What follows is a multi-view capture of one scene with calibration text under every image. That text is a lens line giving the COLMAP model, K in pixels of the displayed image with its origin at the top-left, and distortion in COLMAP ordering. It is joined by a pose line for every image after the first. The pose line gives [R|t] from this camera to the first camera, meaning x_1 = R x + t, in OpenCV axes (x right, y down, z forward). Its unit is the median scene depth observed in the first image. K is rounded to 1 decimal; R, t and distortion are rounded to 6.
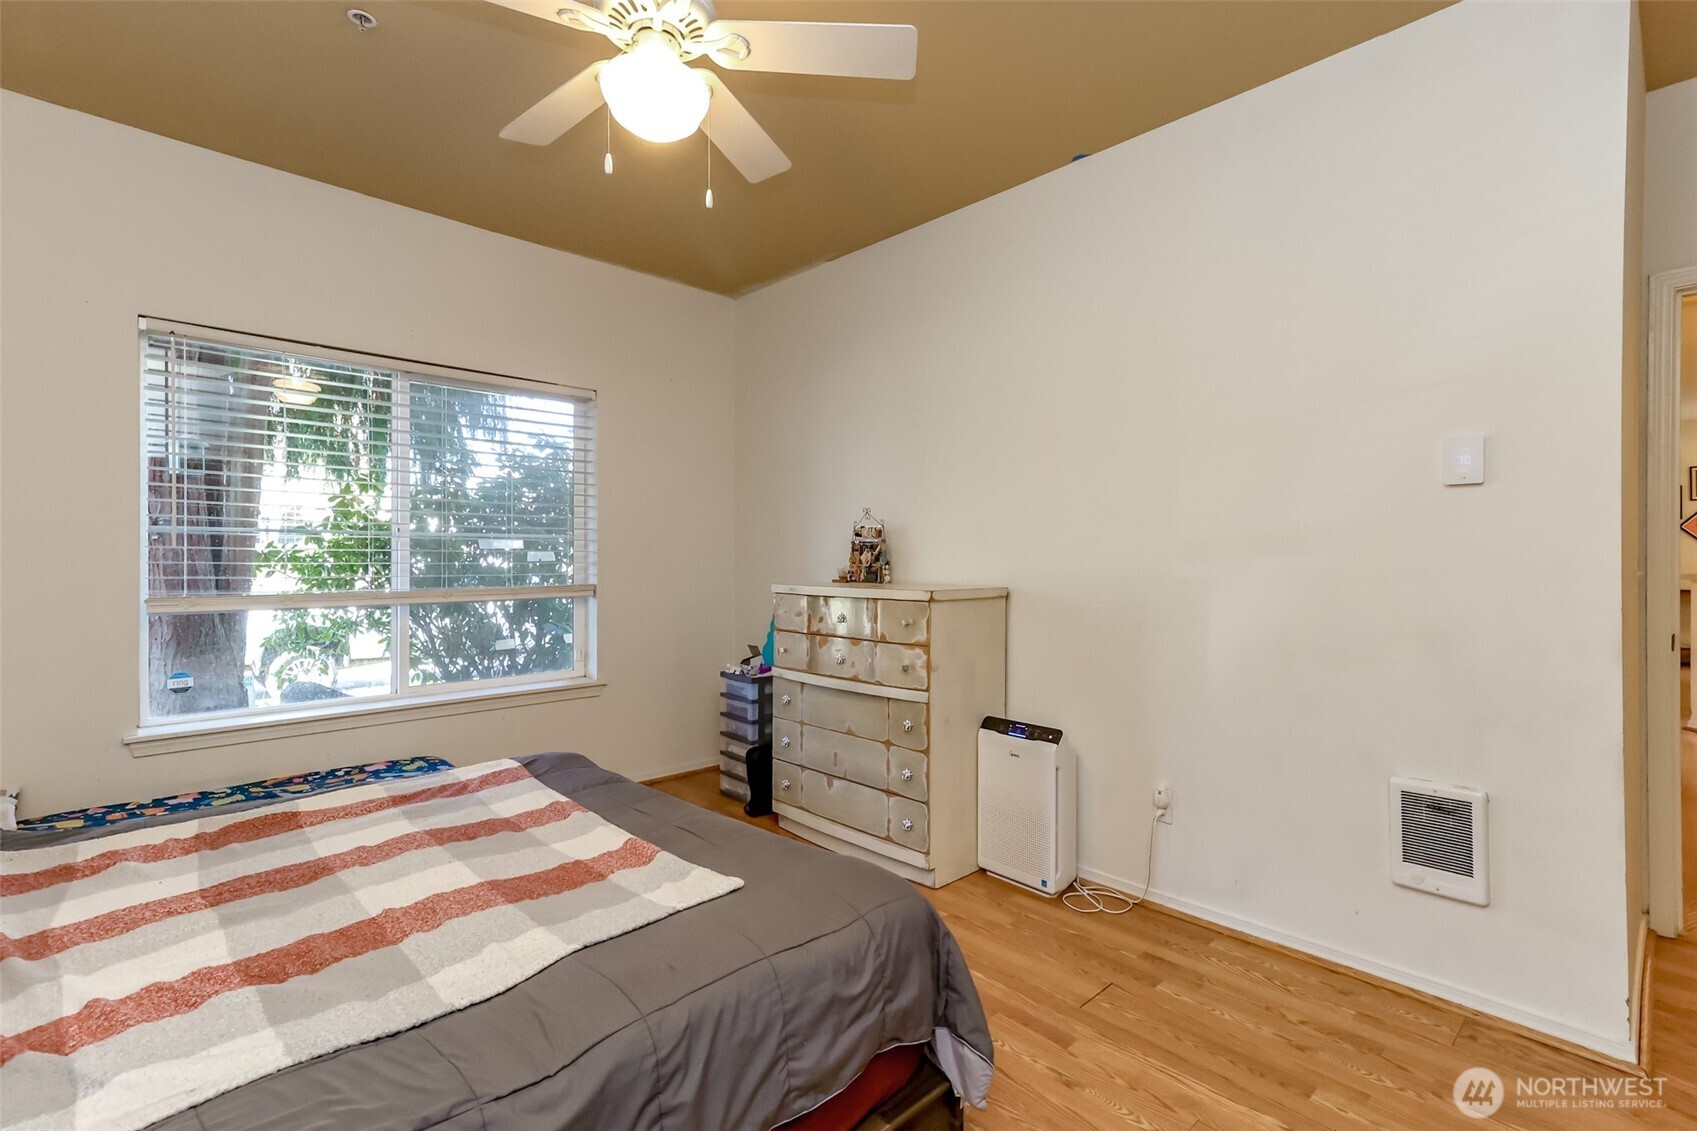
lens RADIAL K [[771.4, 0, 852.7], [0, 771.4, 558.9], [0, 0, 1]] dist [0.002808, 0.001339]
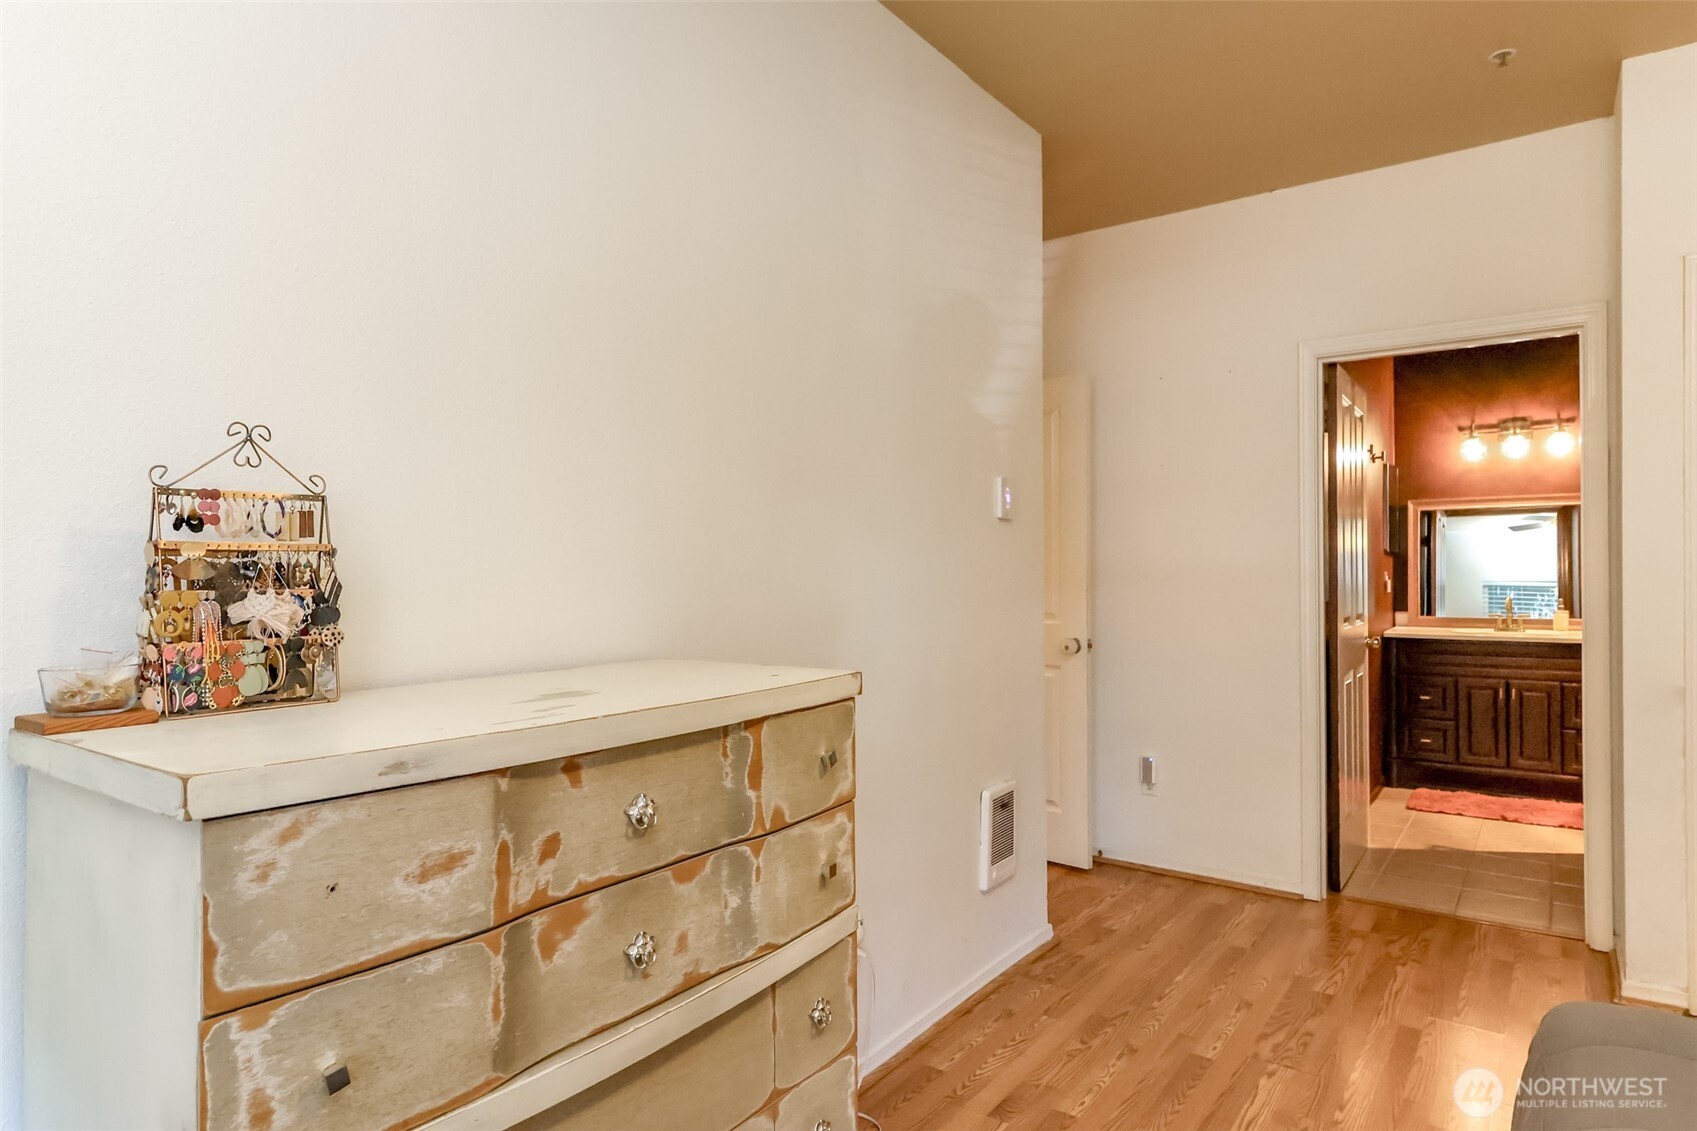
lens RADIAL K [[968.4, 0, 855.0], [0, 968.4, 564.1], [0, 0, 1]] dist [0.006284, -0.001008]
pose [[-0.196201, 0.012099, 0.980489, -0.407655], [0.006357, 0.999919, -0.011066, -0.014866], [-0.980543, 0.004062, -0.196262, 1.005512]]
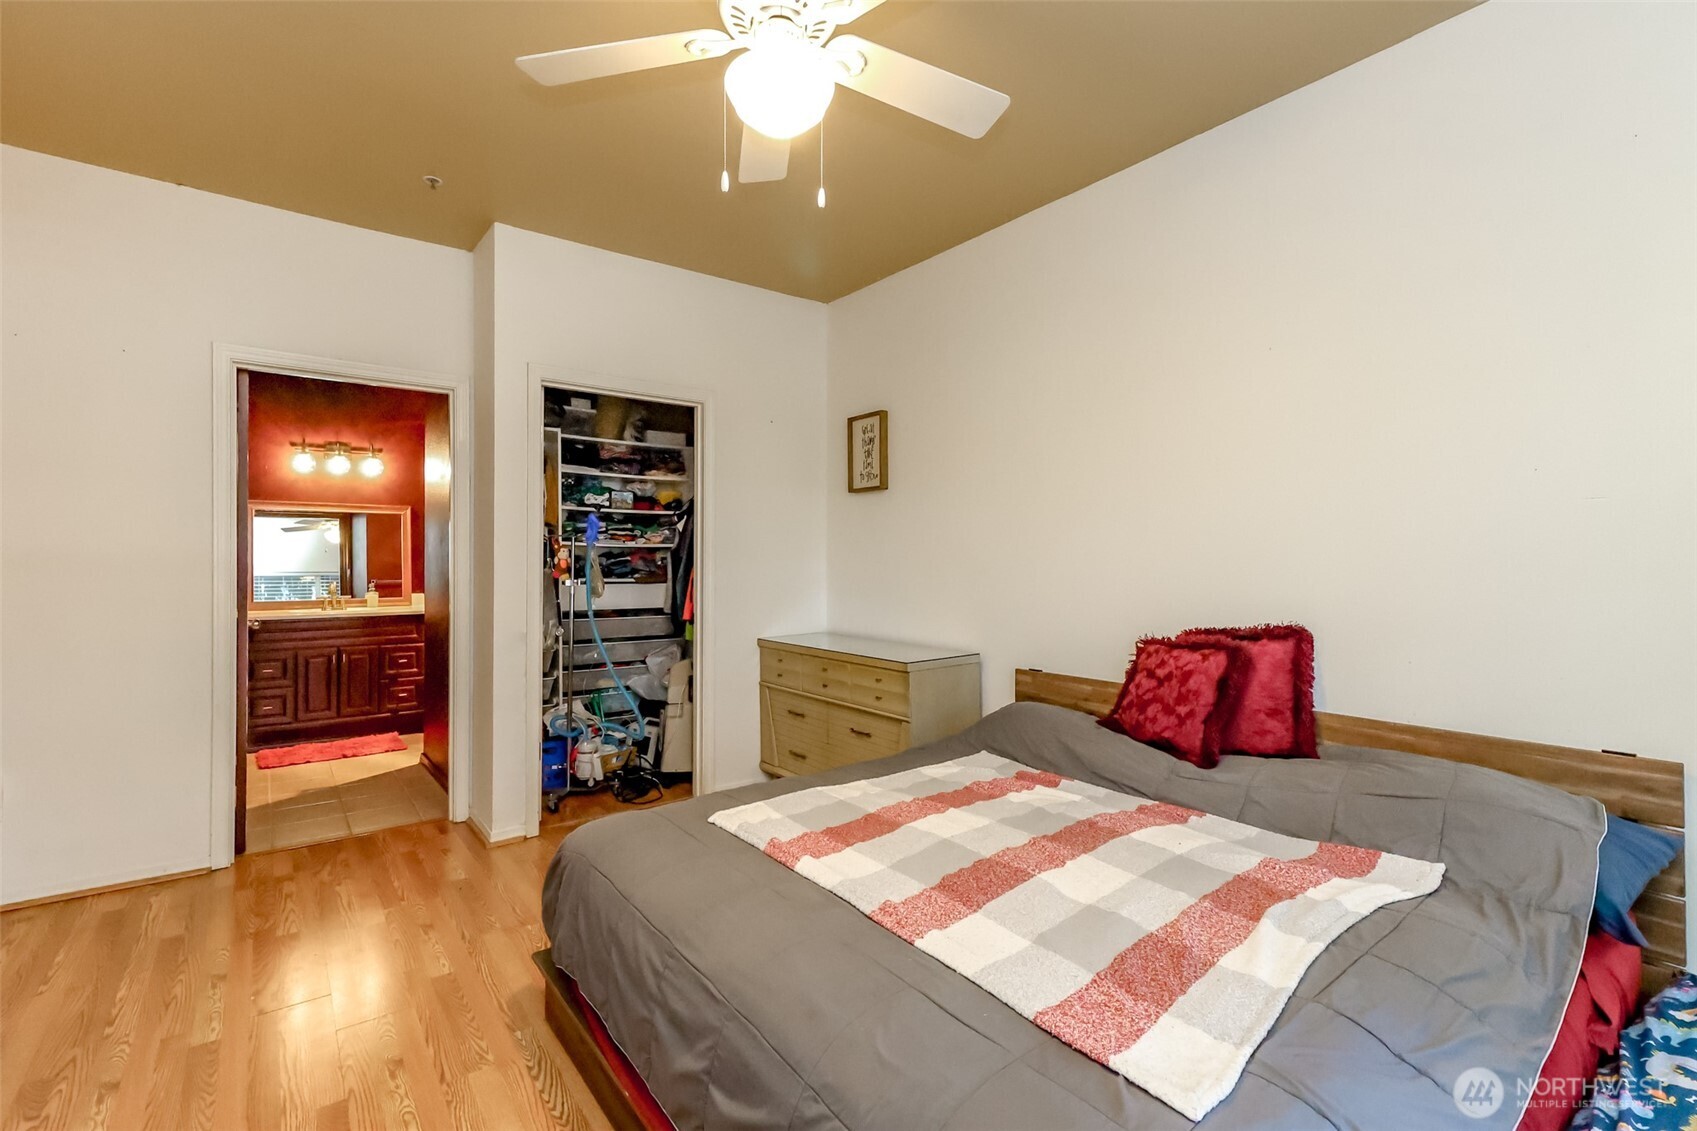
lens RADIAL K [[771.4, 0, 855.3], [0, 771.4, 563.7], [0, 0, 1]] dist [0.002808, 0.001339]
pose [[-0.995852, 0.005773, 0.090803, -0.267232], [0.006160, 0.999973, 0.003981, -0.010754], [-0.090777, 0.004523, -0.995861, 1.156374]]
